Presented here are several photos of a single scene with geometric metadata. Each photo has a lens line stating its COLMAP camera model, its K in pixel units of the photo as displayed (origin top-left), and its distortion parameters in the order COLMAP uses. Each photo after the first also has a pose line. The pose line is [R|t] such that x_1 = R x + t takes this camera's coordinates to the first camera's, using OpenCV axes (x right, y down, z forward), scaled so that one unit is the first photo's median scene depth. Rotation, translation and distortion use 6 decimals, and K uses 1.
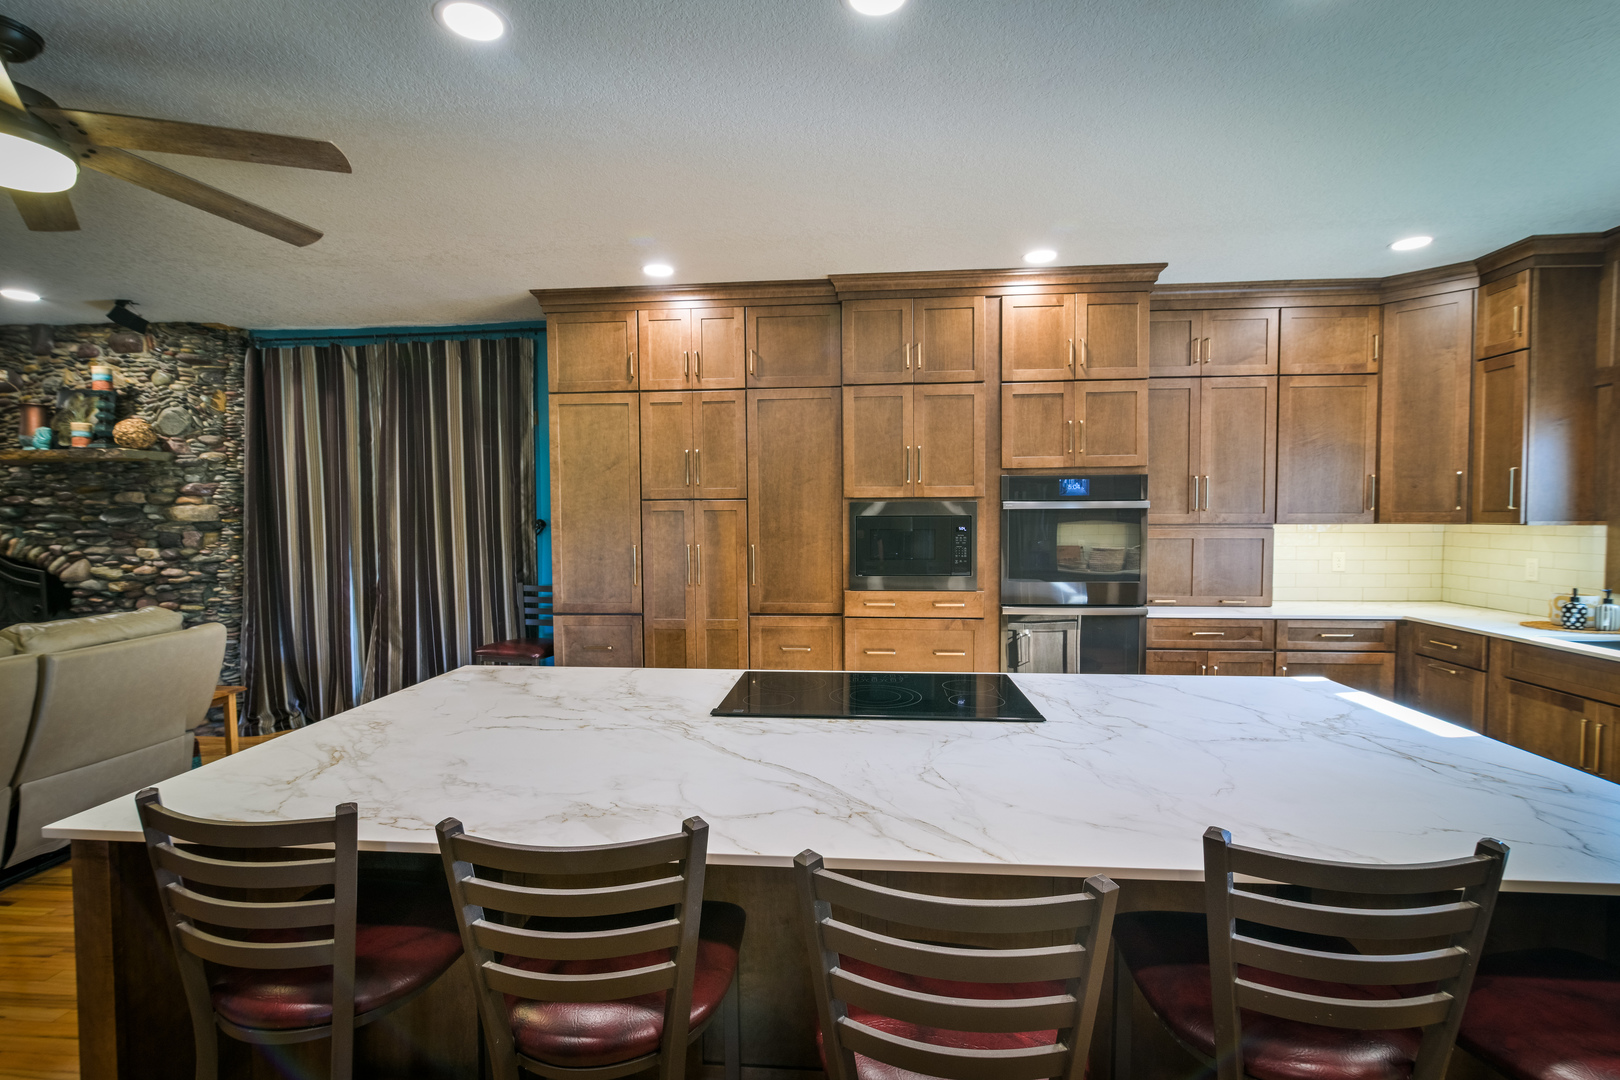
lens RADIAL K [[739.3, 0, 811.0], [0, 739.3, 547.9], [0, 0, 1]] dist [-0.010988, 0.002803]
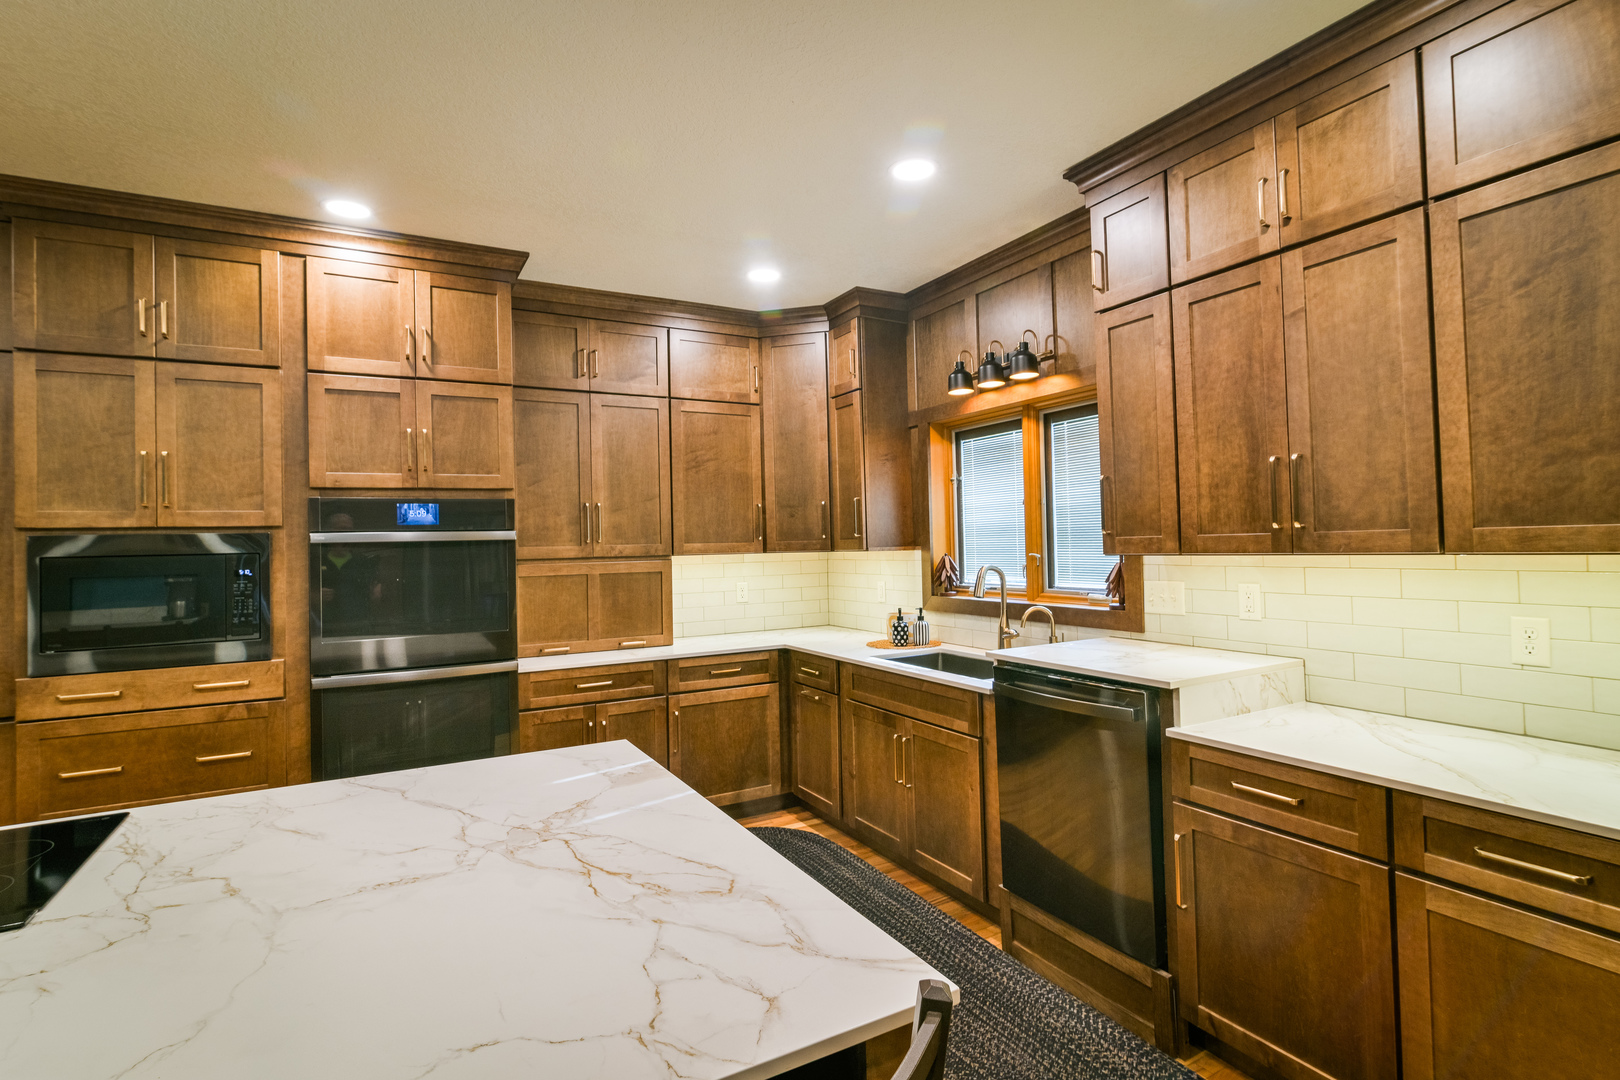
lens RADIAL K [[787.7, 0, 811.5], [0, 787.7, 524.7], [0, 0, 1]] dist [-0.004973, 0.000374]
pose [[0.825203, 0.000339, 0.564835, 0.231543], [0.044016, 0.996920, -0.064905, 0.001344], [-0.563118, 0.078422, 0.822647, 0.085583]]
